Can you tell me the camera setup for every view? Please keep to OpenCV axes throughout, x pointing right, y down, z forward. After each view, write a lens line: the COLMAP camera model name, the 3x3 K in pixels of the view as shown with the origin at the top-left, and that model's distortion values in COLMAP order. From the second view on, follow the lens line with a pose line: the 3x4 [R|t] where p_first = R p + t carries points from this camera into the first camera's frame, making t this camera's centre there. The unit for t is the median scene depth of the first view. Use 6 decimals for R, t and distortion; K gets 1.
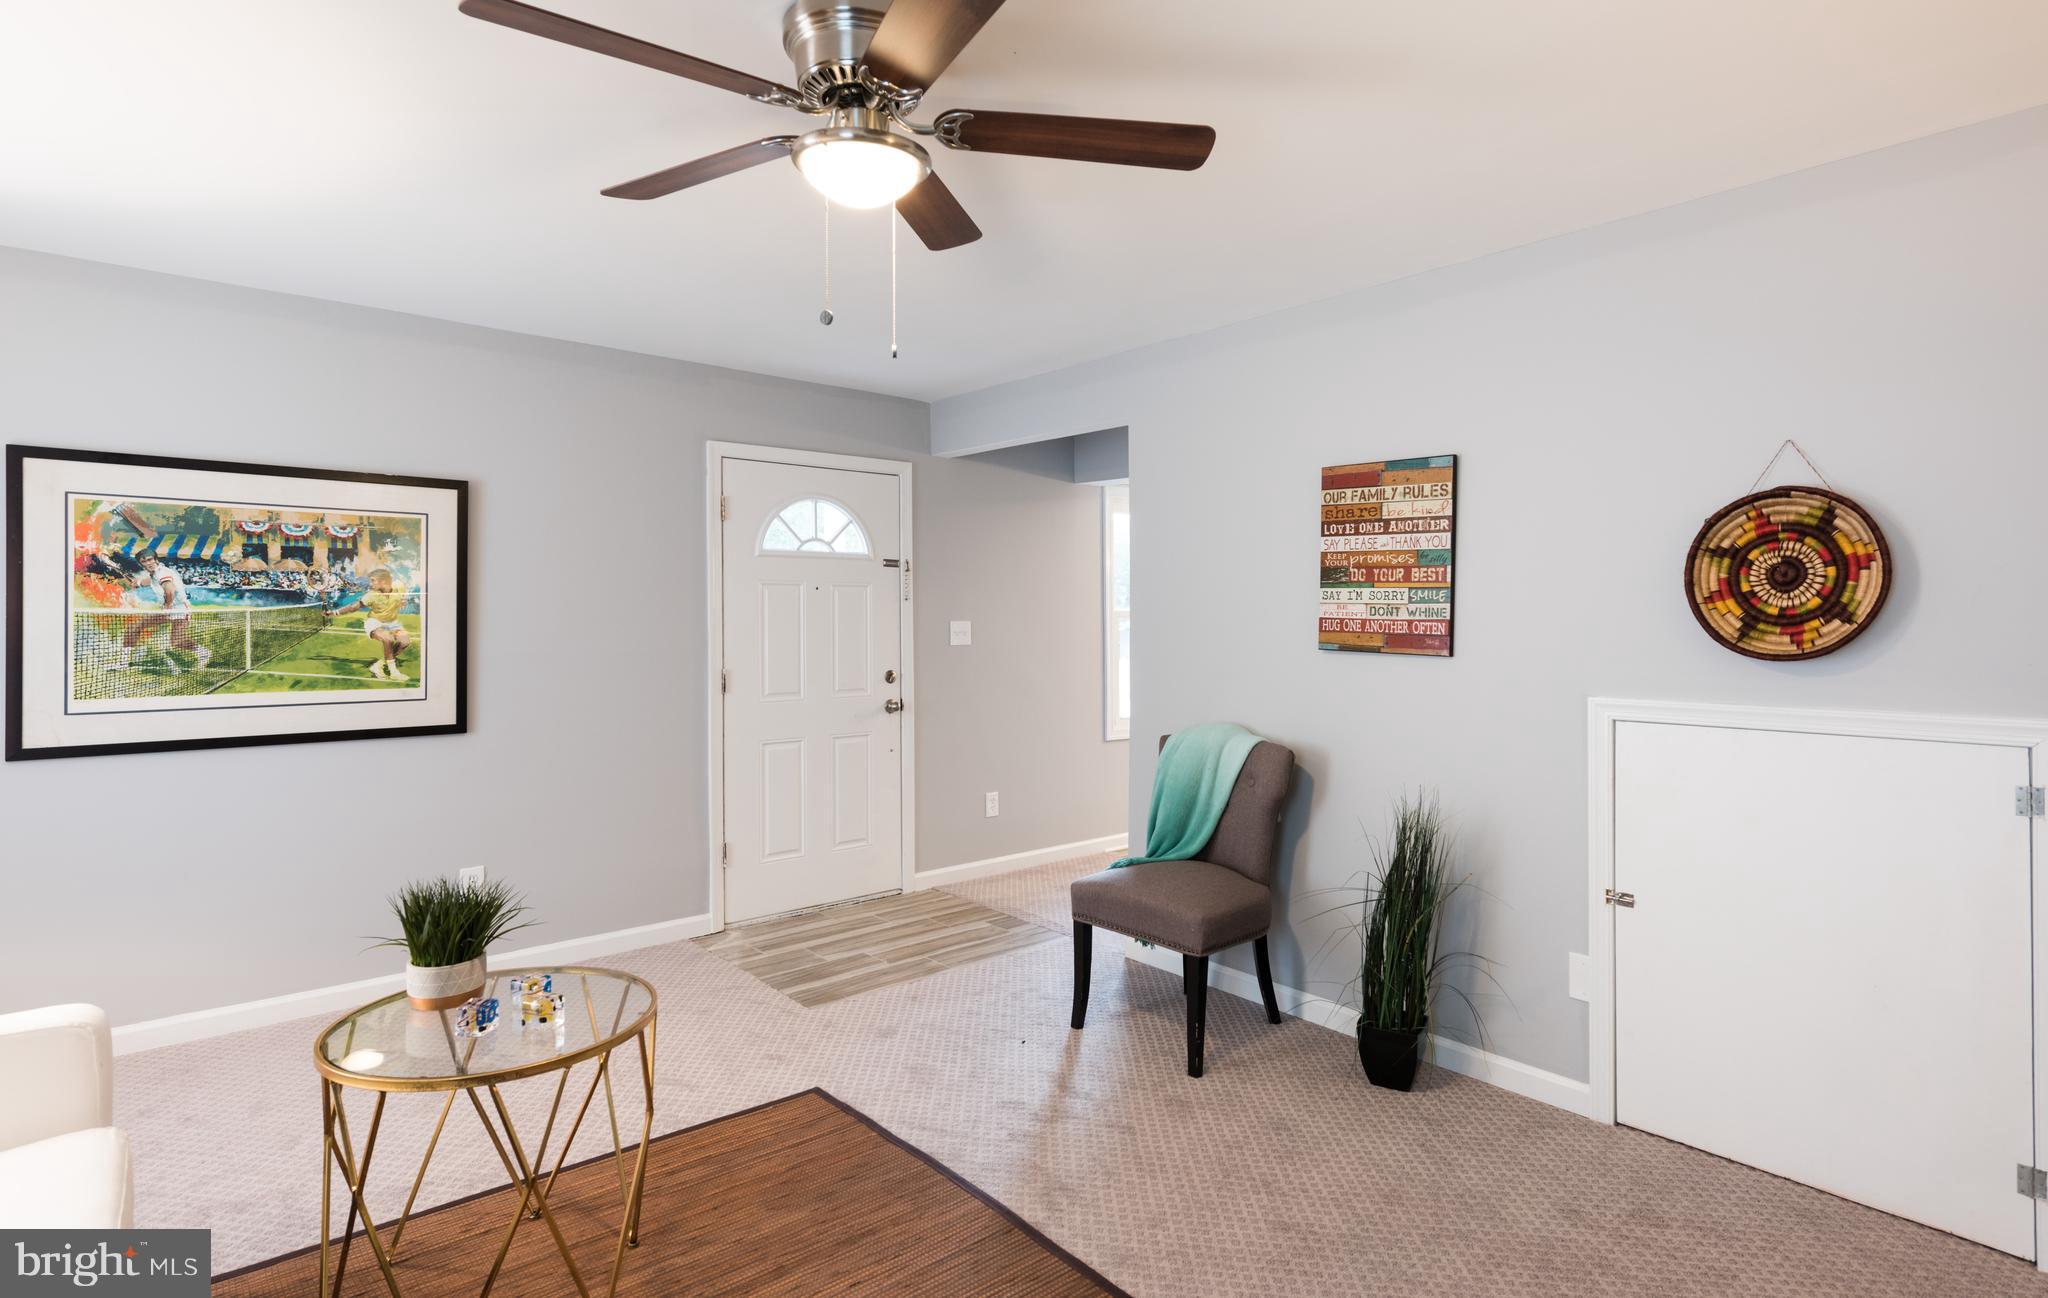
lens RADIAL K [[1034.1, 0, 1023.1], [0, 1034.1, 621.8], [0, 0, 1]] dist [0.000453, 0.000023]
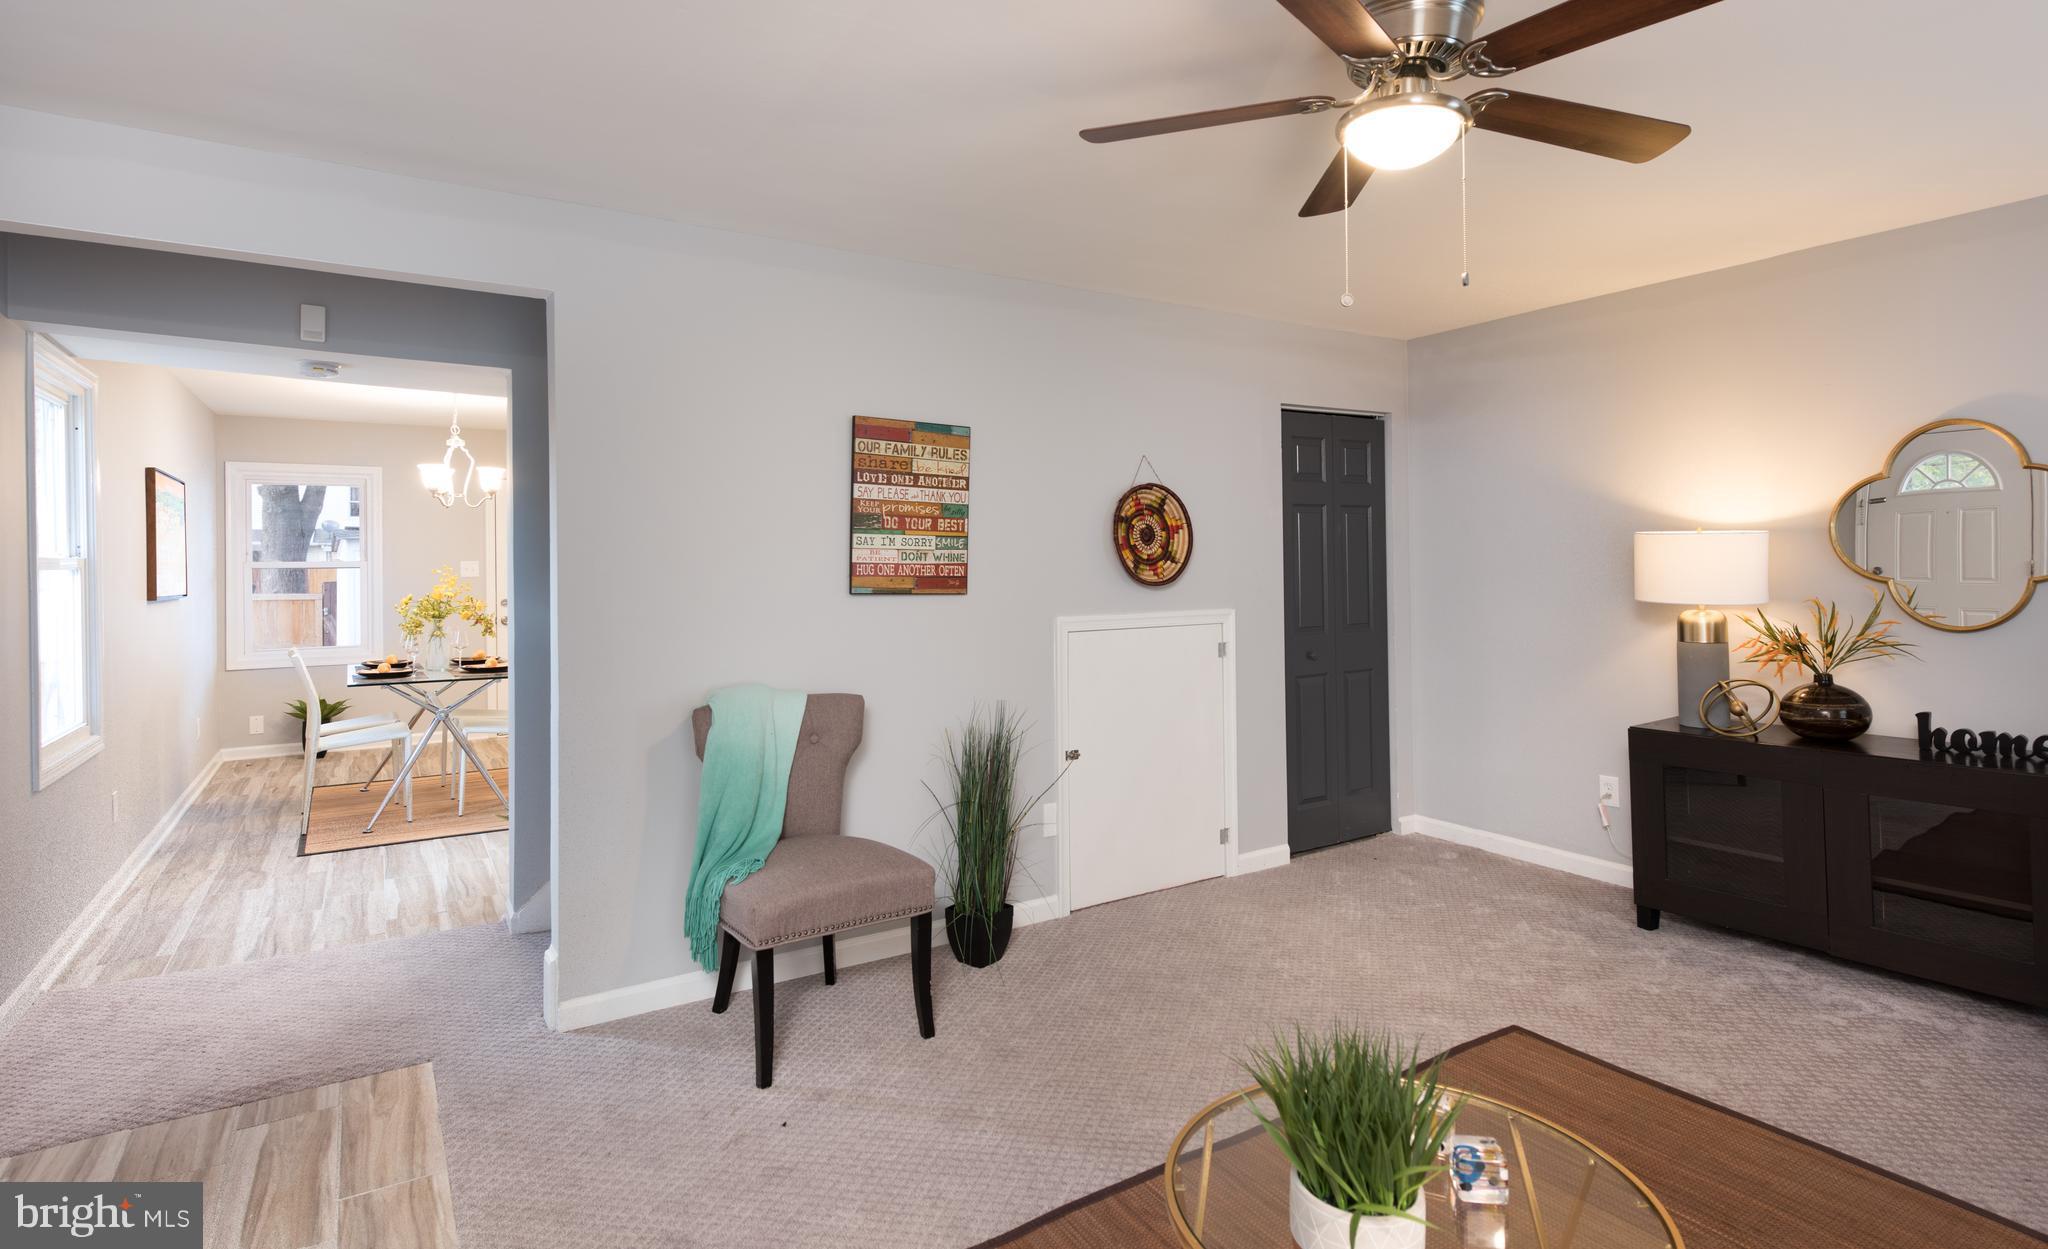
lens RADIAL K [[1038.4, 0, 1031.0], [0, 1038.4, 564.1], [0, 0, 1]] dist [-0.002252, 0.000121]
pose [[0.132114, -0.002350, 0.991232, -0.744610], [0.012254, 0.999925, 0.000738, -0.001168], [-0.991159, 0.012049, 0.132133, 0.735098]]
